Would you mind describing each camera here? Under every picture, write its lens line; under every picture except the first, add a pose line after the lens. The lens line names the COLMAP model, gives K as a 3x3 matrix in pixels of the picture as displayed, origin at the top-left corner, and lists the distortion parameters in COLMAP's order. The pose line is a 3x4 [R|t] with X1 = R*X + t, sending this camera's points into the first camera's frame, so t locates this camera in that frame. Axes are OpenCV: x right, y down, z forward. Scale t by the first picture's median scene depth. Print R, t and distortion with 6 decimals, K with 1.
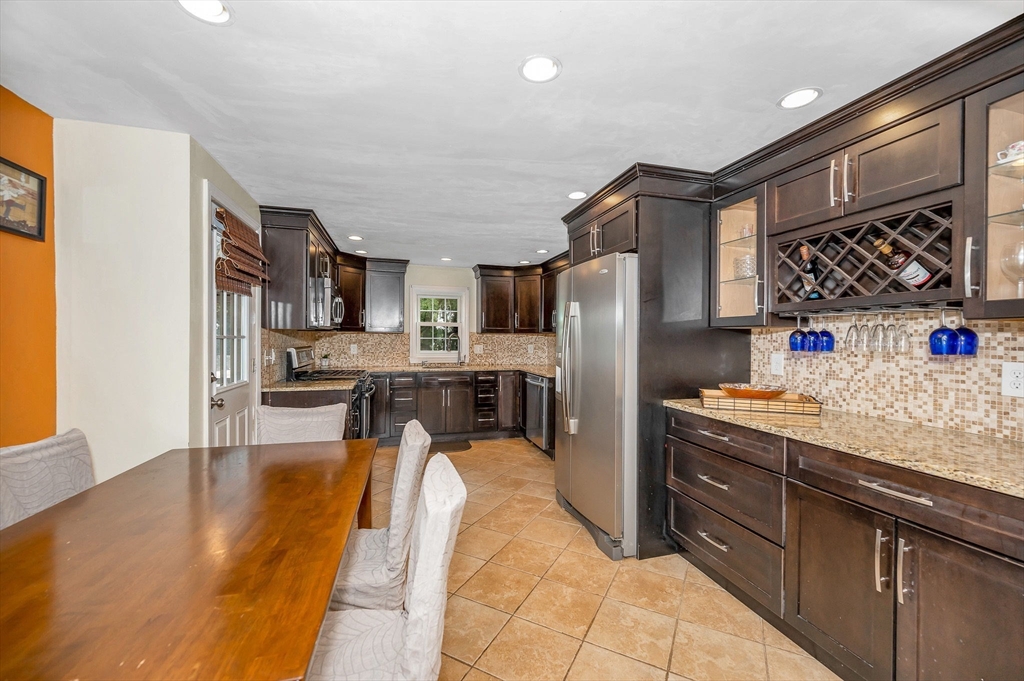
lens RADIAL K [[411.4, 0, 512.0], [0, 411.4, 340.5], [0, 0, 1]] dist [-0.000657, -0.000041]
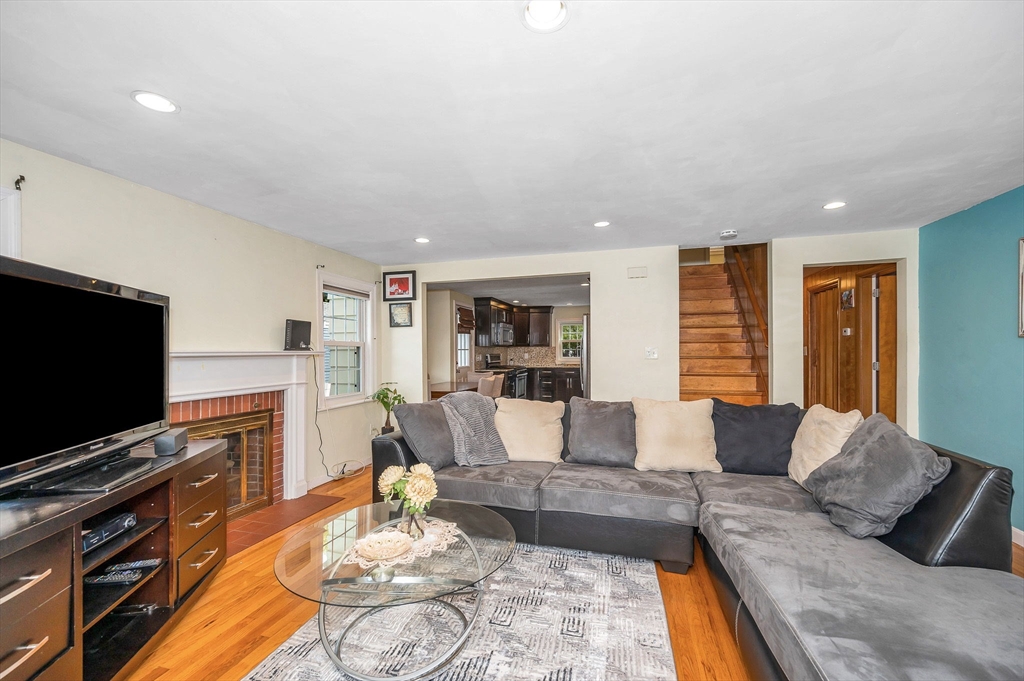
lens RADIAL K [[411.4, 0, 512.0], [0, 411.4, 340.5], [0, 0, 1]] dist [-0.000657, -0.000041]
pose [[0.847730, -0.022071, -0.529968, 1.057341], [0.006393, 0.999487, -0.031398, 0.019371], [0.530389, 0.023229, 0.847436, -1.166847]]
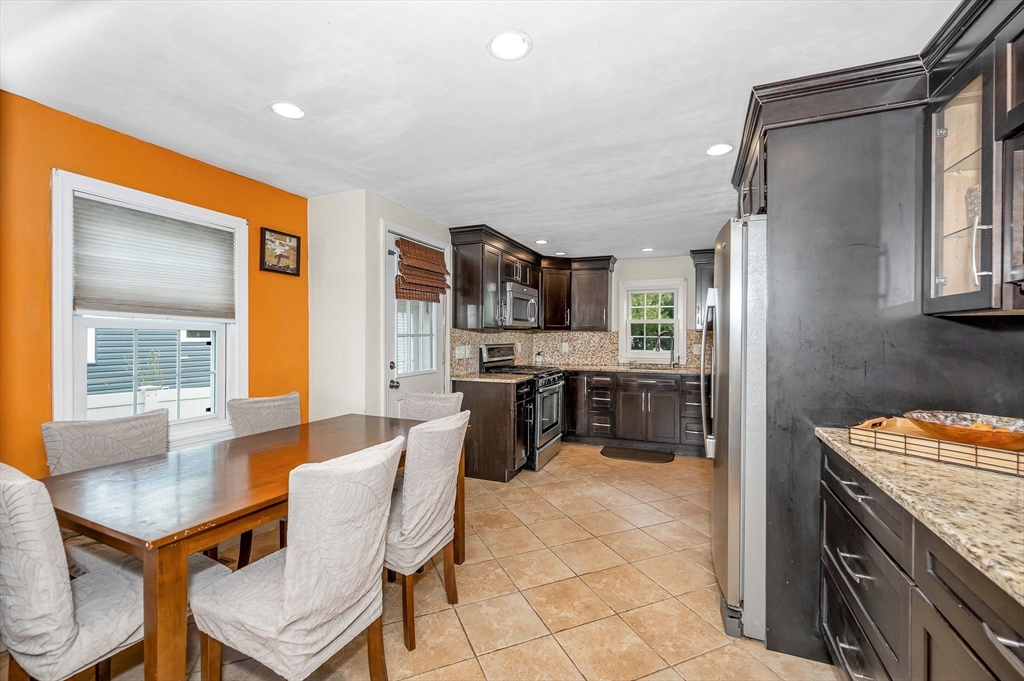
lens RADIAL K [[428.9, 0, 512.0], [0, 428.9, 340.5], [0, 0, 1]] dist [0.000165, -0.000276]
pose [[0.776394, 0.003014, -0.630240, 0.385934], [-0.002944, 0.999995, 0.001155, 0.005679], [0.630241, 0.000958, 0.776399, 0.139897]]
